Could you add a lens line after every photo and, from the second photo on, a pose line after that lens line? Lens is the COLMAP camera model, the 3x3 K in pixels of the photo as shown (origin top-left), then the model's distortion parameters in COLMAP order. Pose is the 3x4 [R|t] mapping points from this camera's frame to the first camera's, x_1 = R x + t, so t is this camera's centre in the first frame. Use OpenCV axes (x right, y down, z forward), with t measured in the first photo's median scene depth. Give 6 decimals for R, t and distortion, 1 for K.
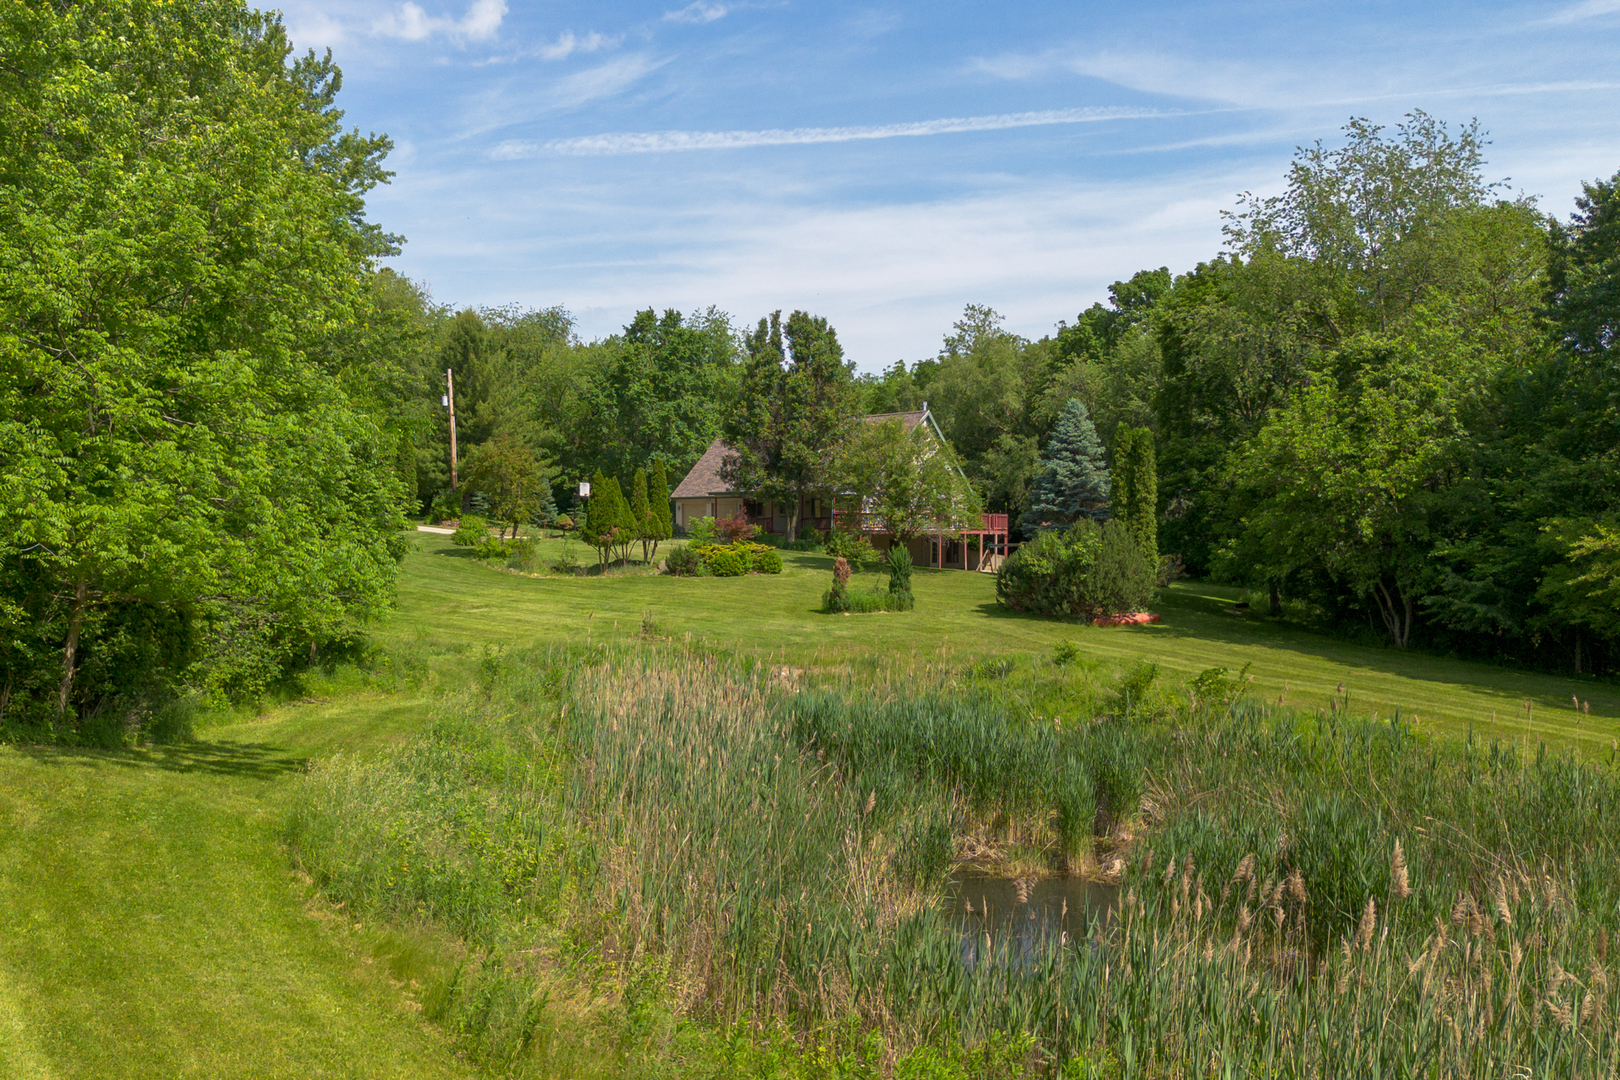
lens RADIAL K [[1516.8, 0, 794.0], [0, 1516.8, 526.9], [0, 0, 1]] dist [0.039860, 0.000000]
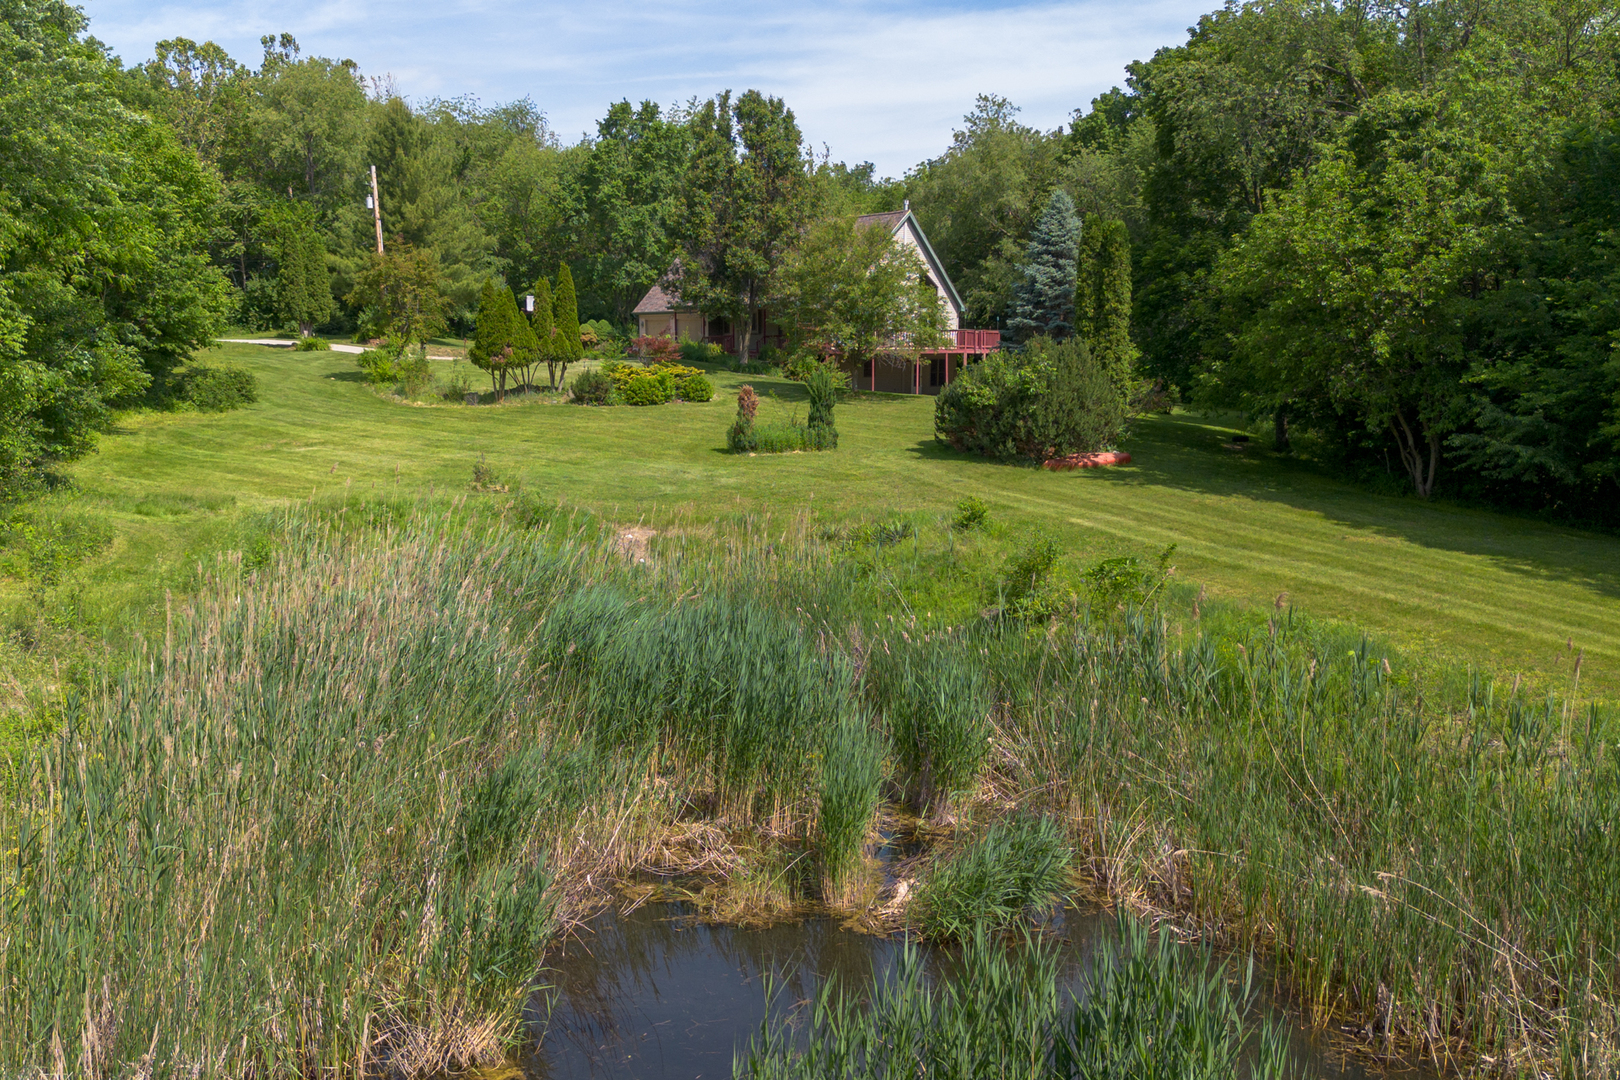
lens RADIAL K [[1516.8, 0, 831.1], [0, 1516.8, 510.0], [0, 0, 1]] dist [0.039860, 0.000000]
pose [[0.999897, -0.001811, -0.014206, 0.075592], [0.003344, 0.994081, 0.108593, -0.000942], [0.013925, -0.108629, 0.993985, 0.155365]]
